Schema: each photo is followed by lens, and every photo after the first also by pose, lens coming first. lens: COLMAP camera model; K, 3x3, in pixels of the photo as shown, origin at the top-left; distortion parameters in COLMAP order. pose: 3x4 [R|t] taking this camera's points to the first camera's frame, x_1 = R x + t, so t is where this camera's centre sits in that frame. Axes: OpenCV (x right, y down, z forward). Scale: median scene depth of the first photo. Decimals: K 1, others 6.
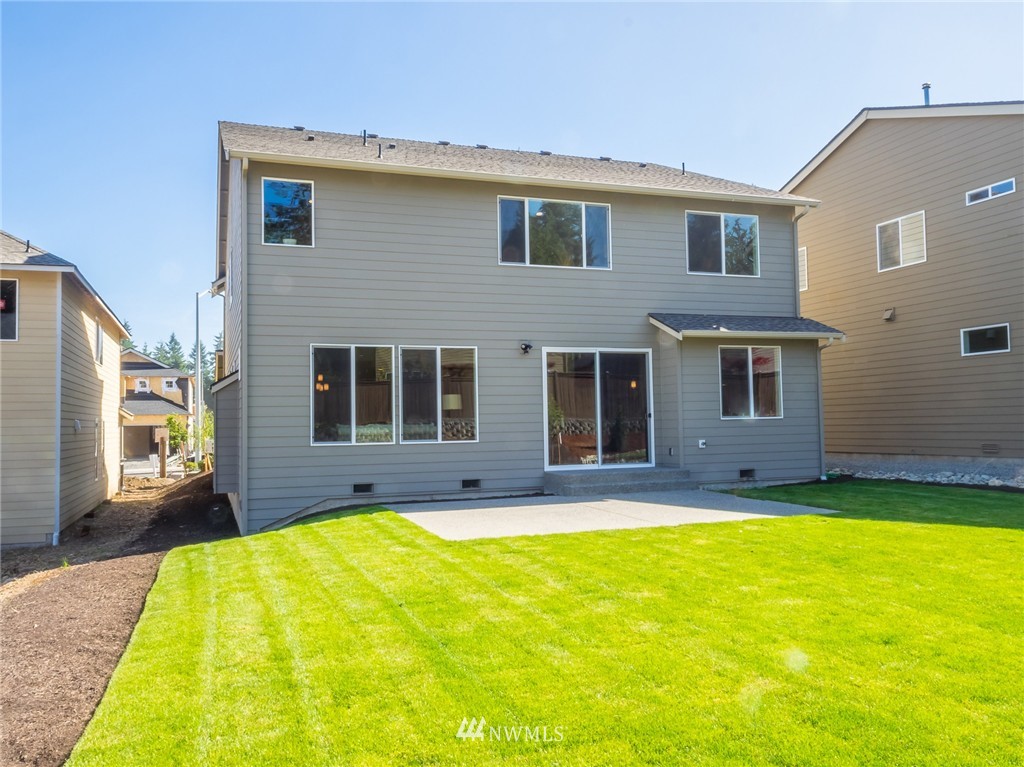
lens RADIAL K [[832.0, 0, 512.0], [0, 832.0, 383.5], [0, 0, 1]] dist [0.008126, 0.002449]
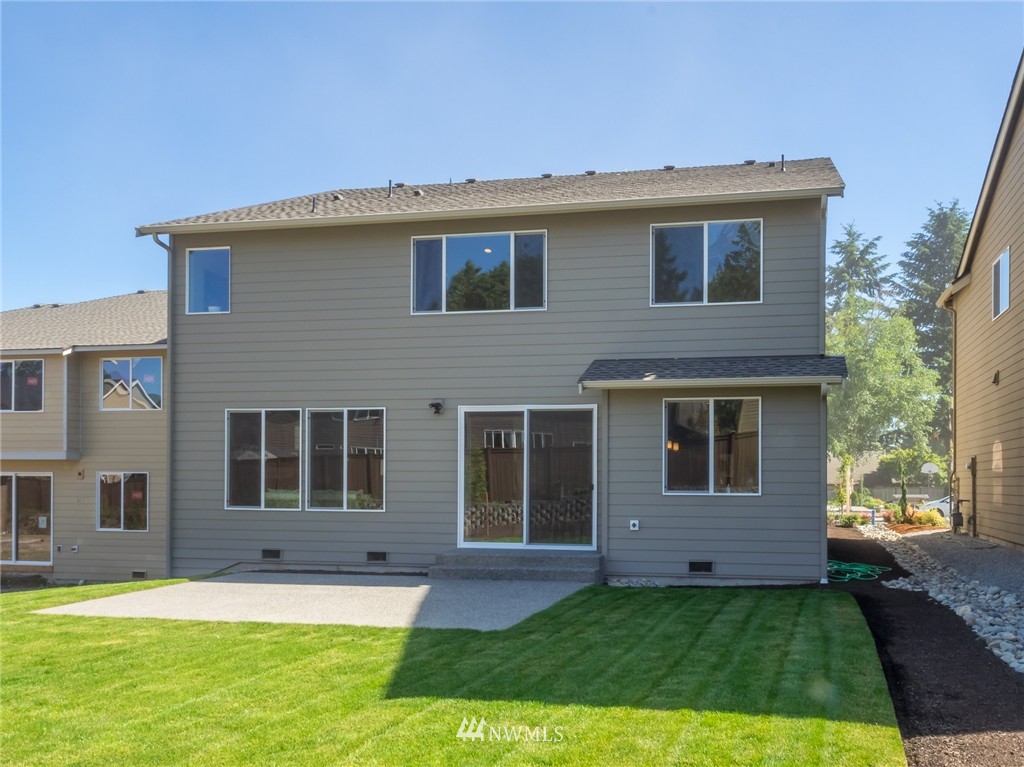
lens RADIAL K [[910.6, 0, 511.9], [0, 910.6, 477.5], [0, 0, 1]] dist [-0.009177, 0.001356]
pose [[0.852110, 0.017192, -0.523080, 0.586529], [0.000482, 0.999434, 0.033635, -0.001030], [0.523362, -0.028913, 0.851620, 0.217559]]
